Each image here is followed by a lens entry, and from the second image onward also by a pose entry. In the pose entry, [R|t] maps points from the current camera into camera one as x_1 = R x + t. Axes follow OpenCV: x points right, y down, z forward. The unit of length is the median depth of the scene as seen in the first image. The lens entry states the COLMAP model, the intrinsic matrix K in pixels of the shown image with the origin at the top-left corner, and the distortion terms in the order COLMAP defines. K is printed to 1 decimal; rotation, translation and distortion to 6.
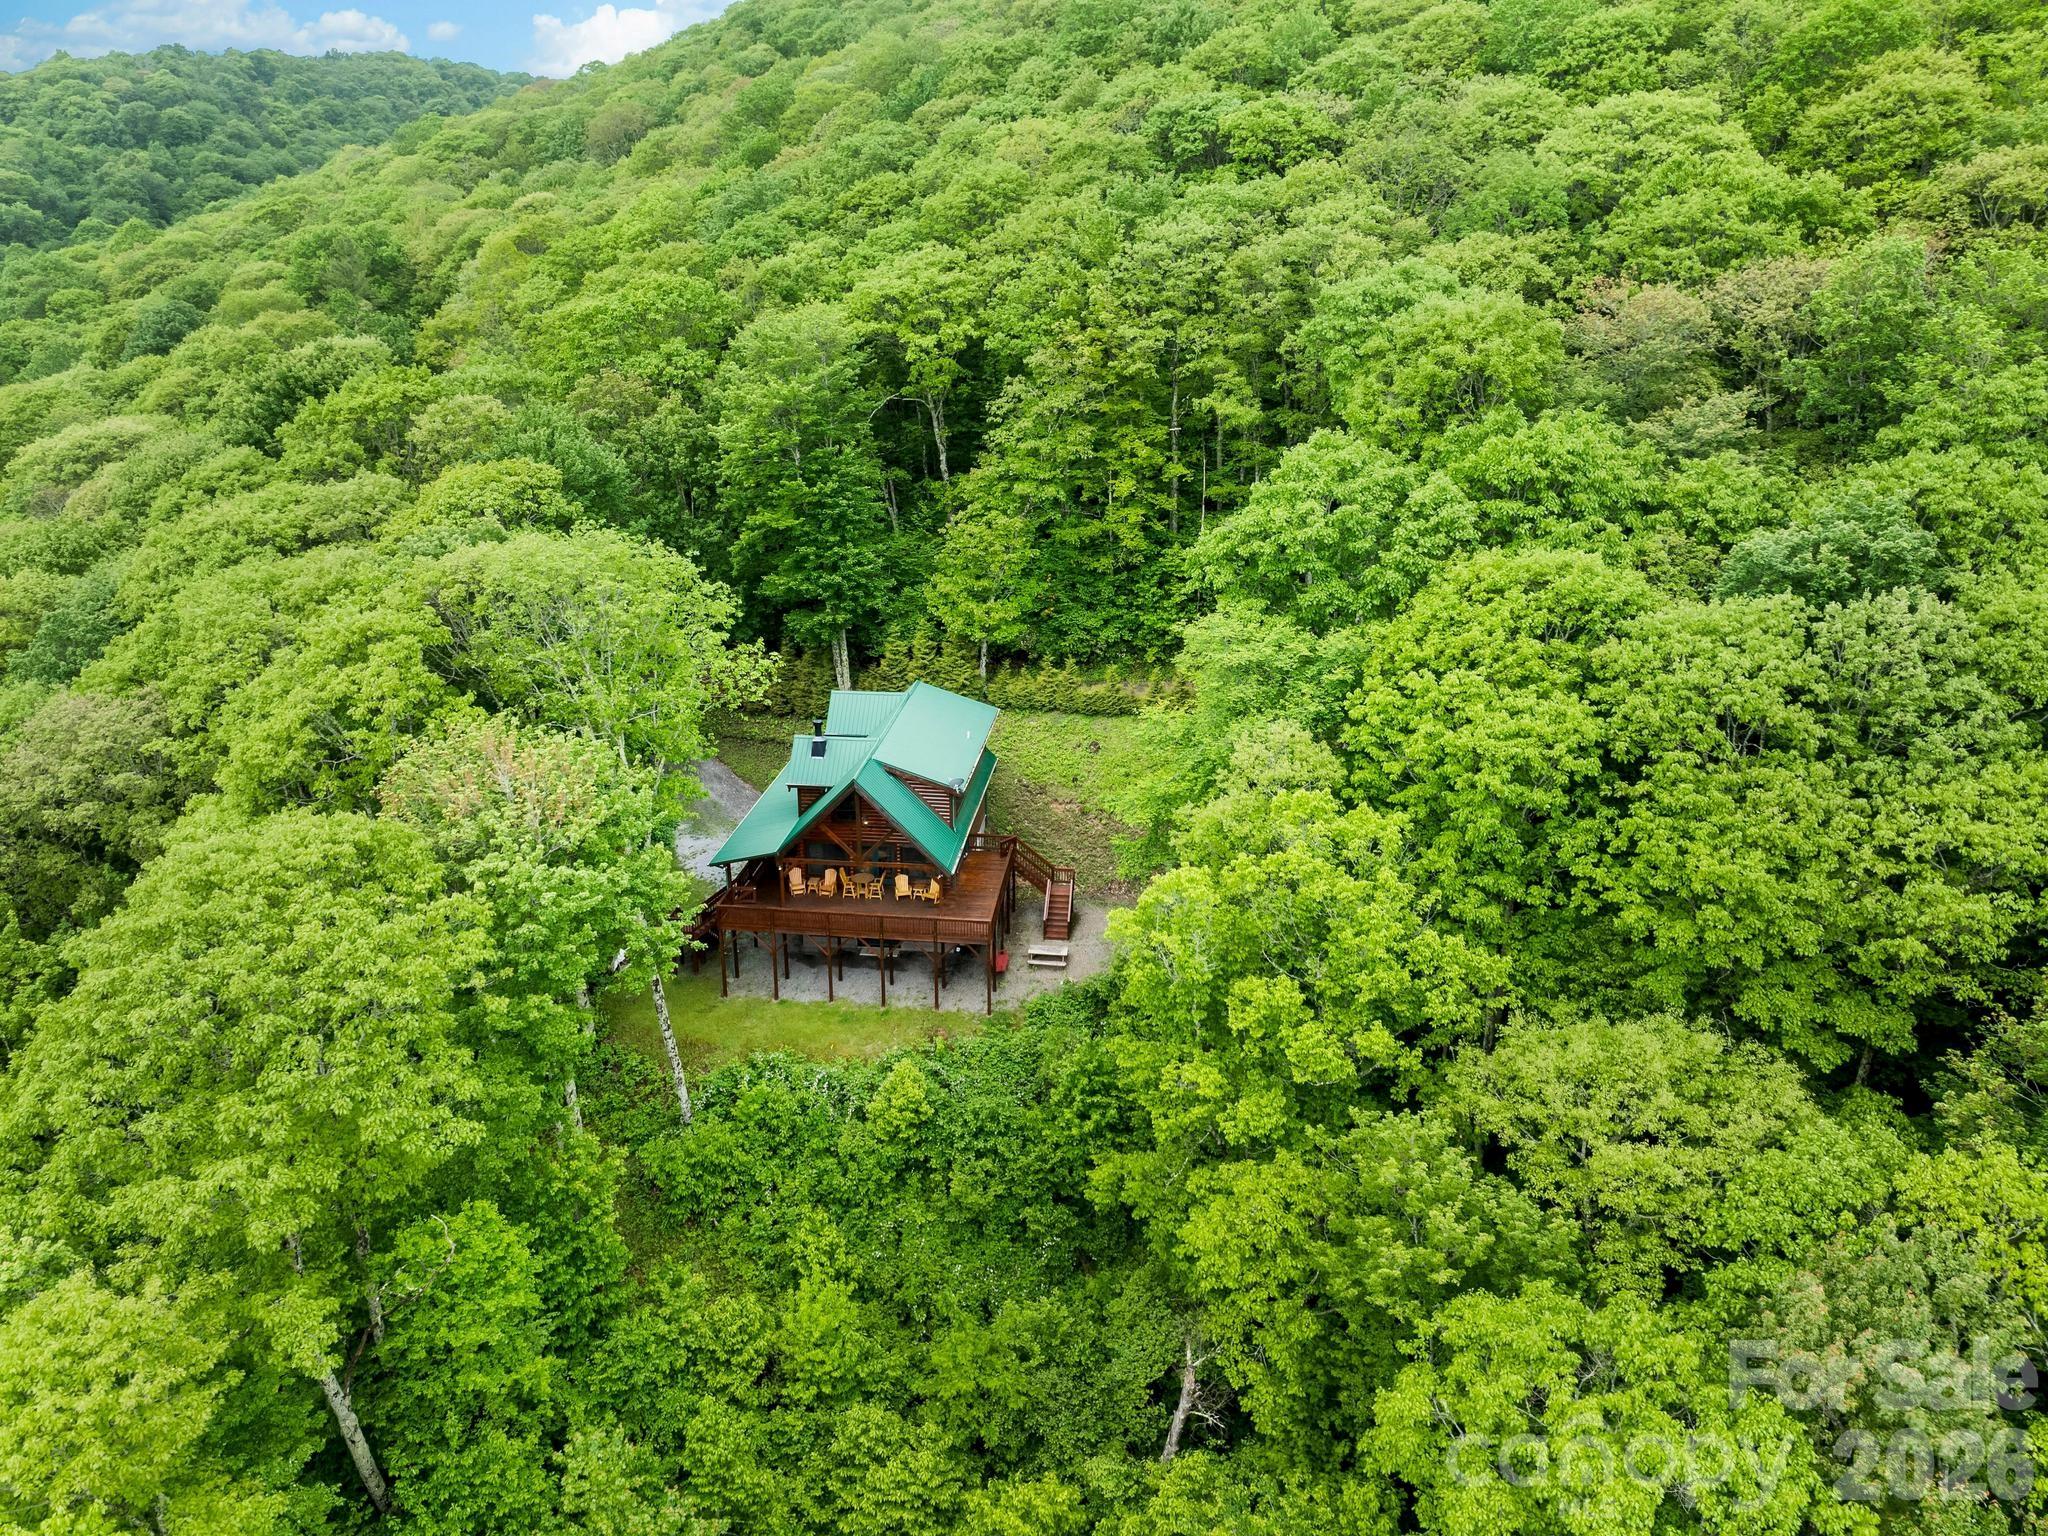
lens RADIAL K [[1465.8, 0, 1024.0], [0, 1465.8, 768.0], [0, 0, 1]] dist [-0.030604, 0.035809]
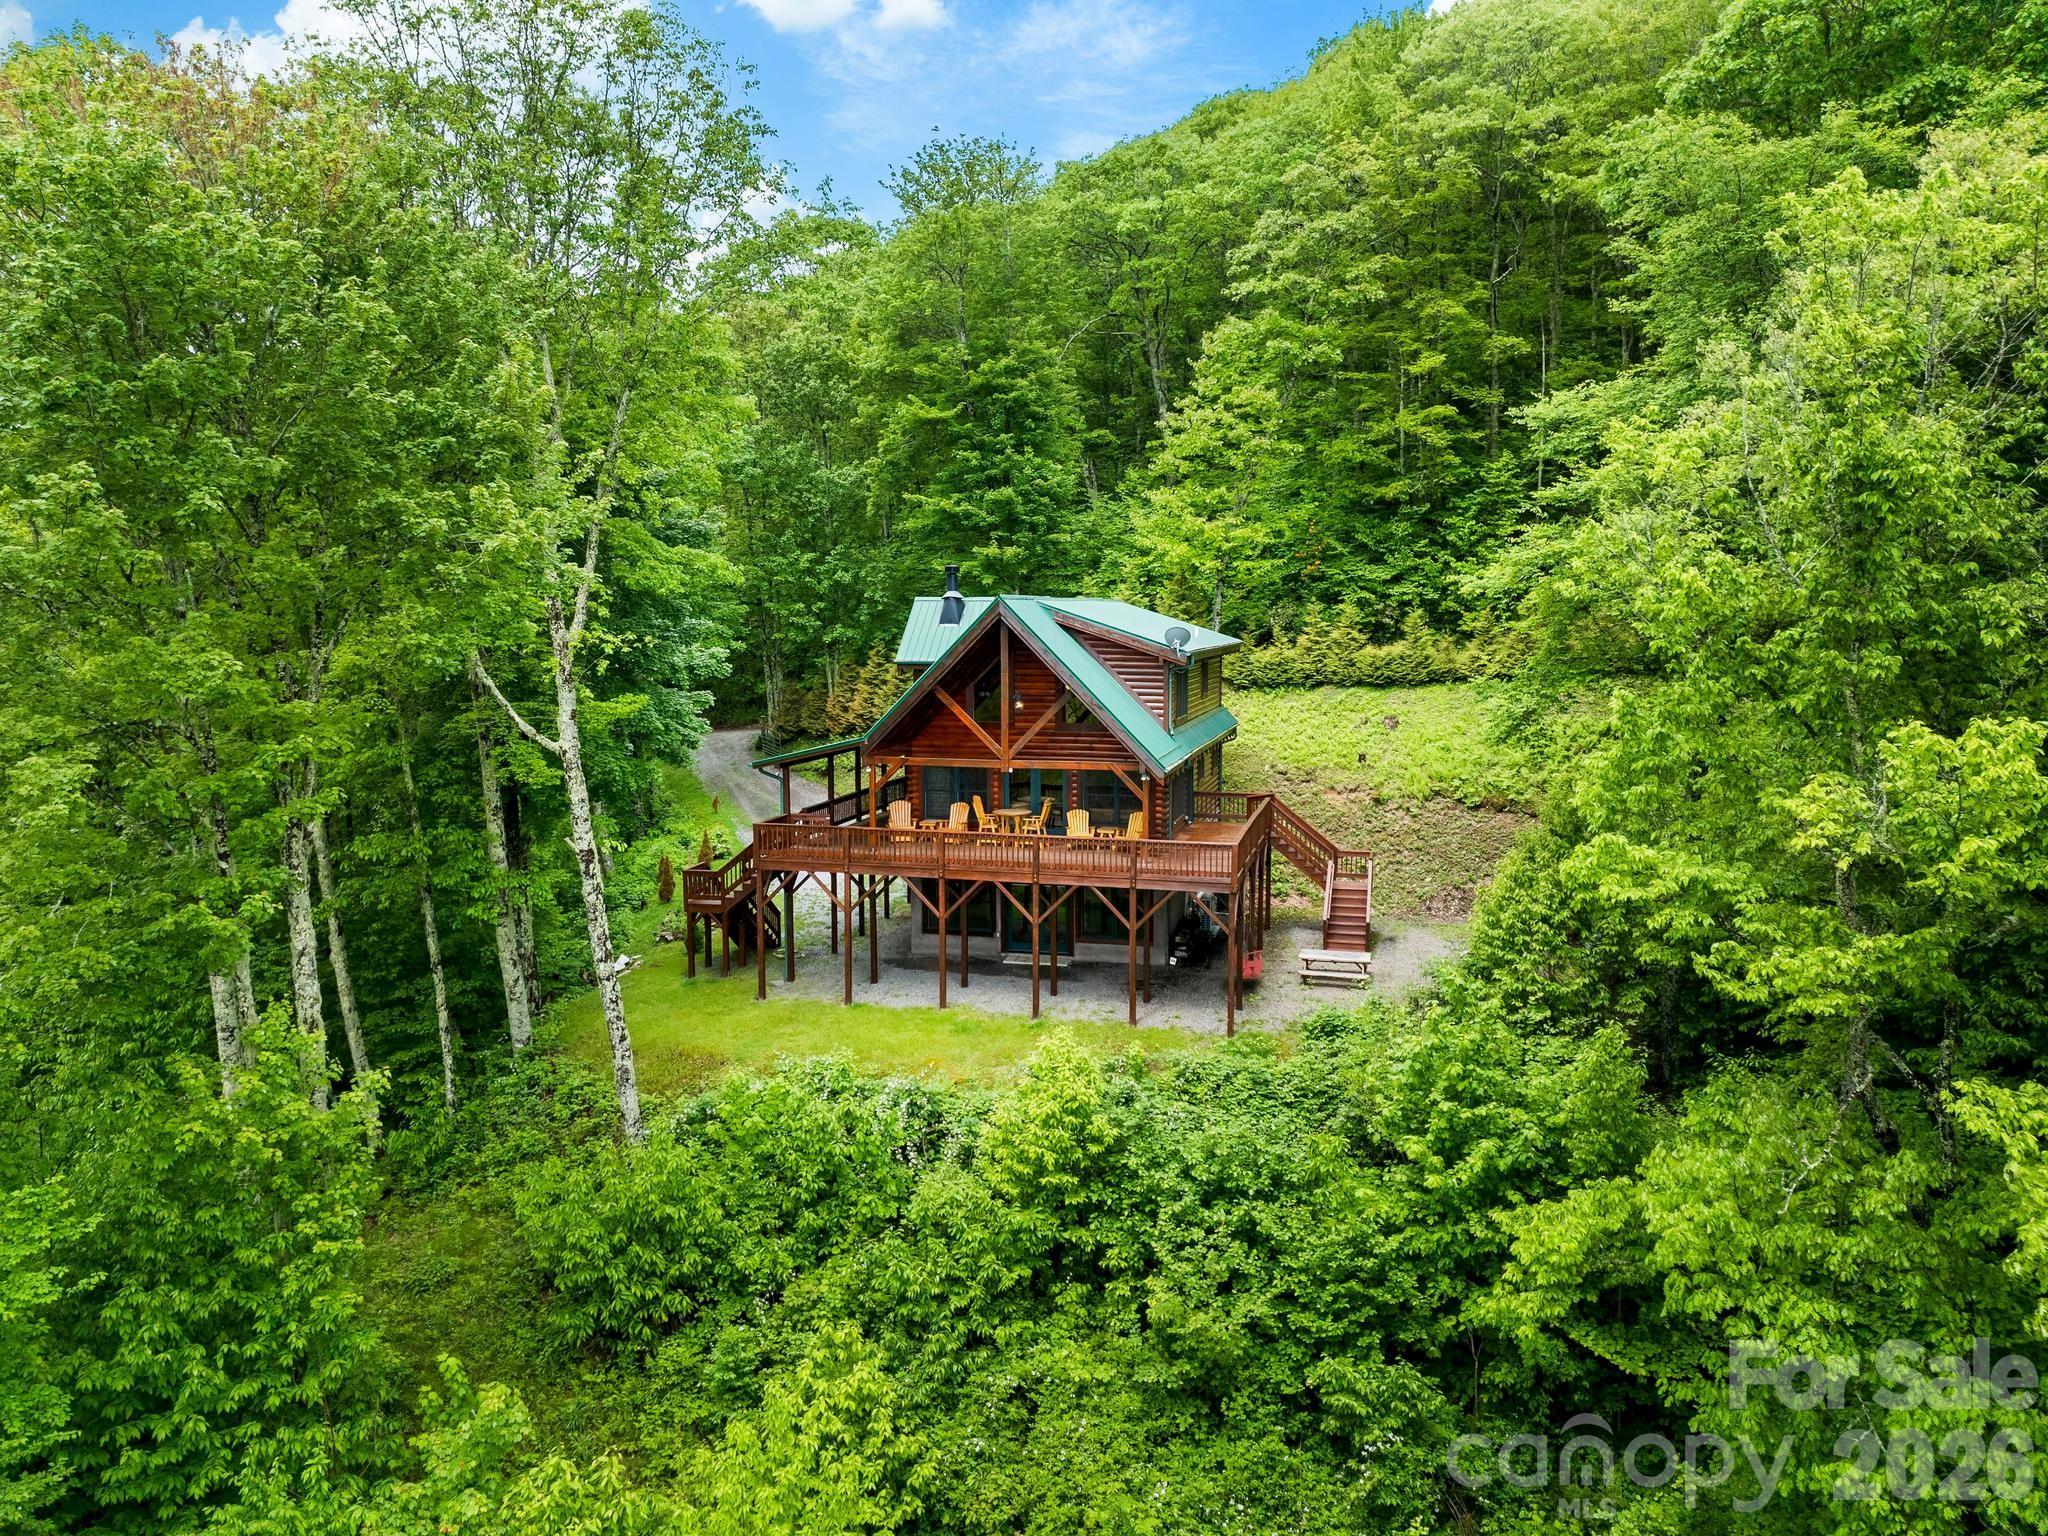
lens RADIAL K [[1459.3, 0, 1024.0], [0, 1459.3, 768.0], [0, 0, 1]] dist [-0.038358, -0.000329]
pose [[0.989257, 0.011708, -0.145716, -0.017745], [-0.046187, 0.970762, -0.235558, 0.164207], [0.138698, 0.239758, 0.960874, 0.371439]]
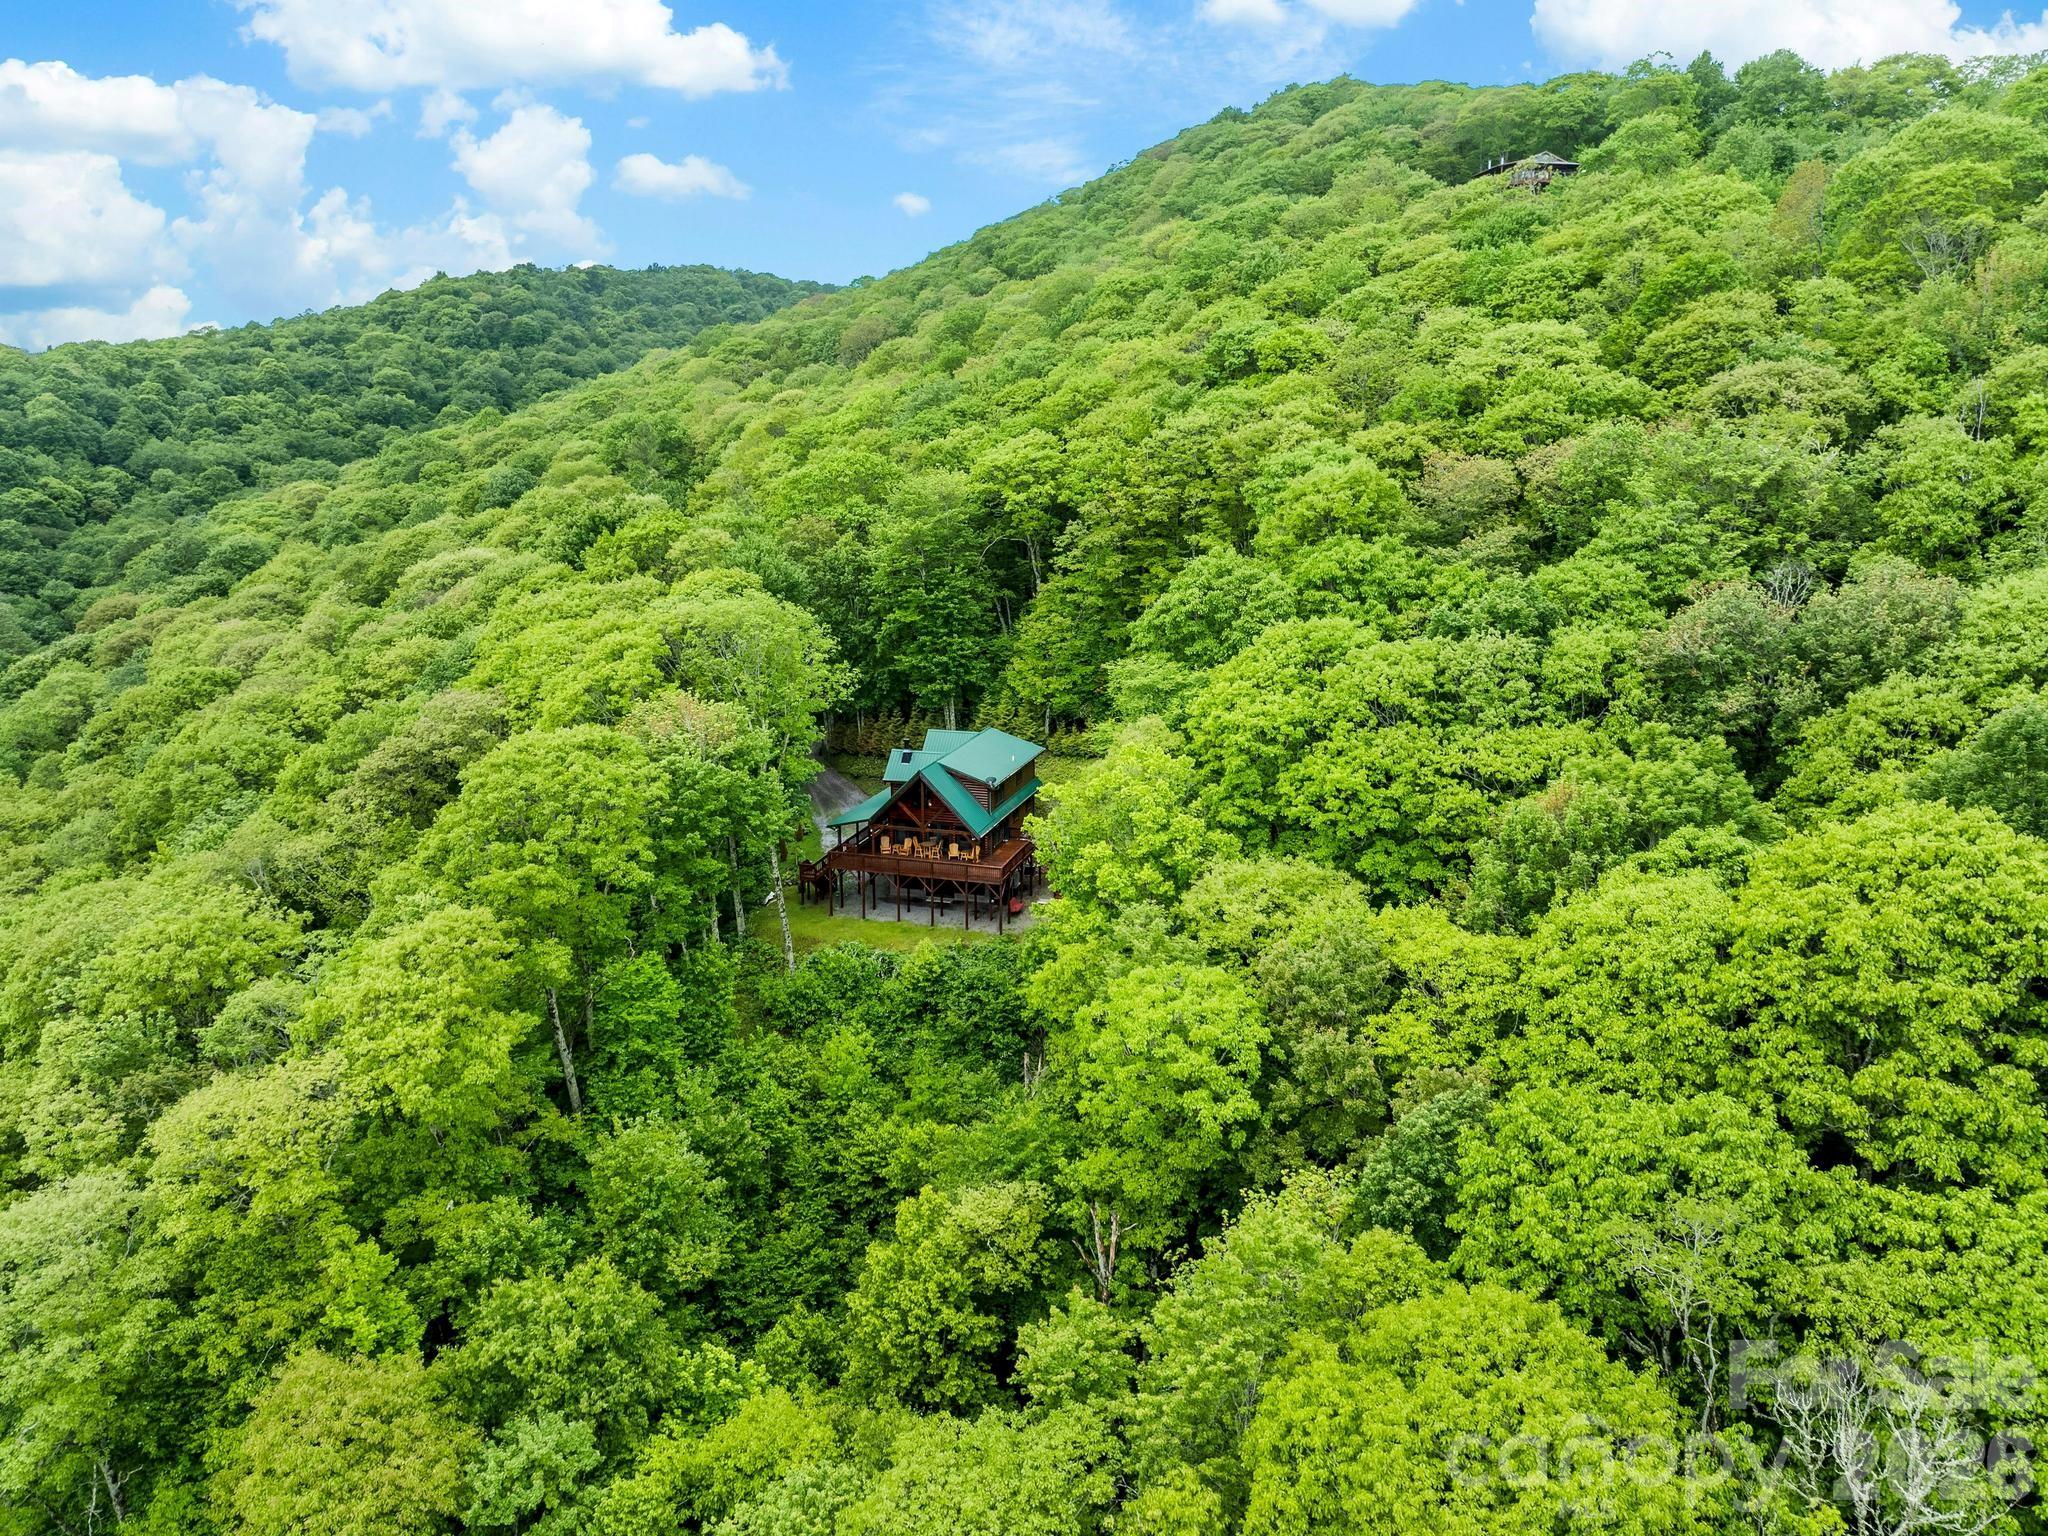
lens RADIAL K [[1481.1, 0, 1024.0], [0, 1481.1, 768.0], [0, 0, 1]] dist [0.036353, -0.000371]
pose [[0.984736, 0.040702, -0.169229, 0.199943], [-0.060846, 0.991430, -0.115602, 0.140510], [0.163073, 0.124134, 0.978774, -0.391547]]
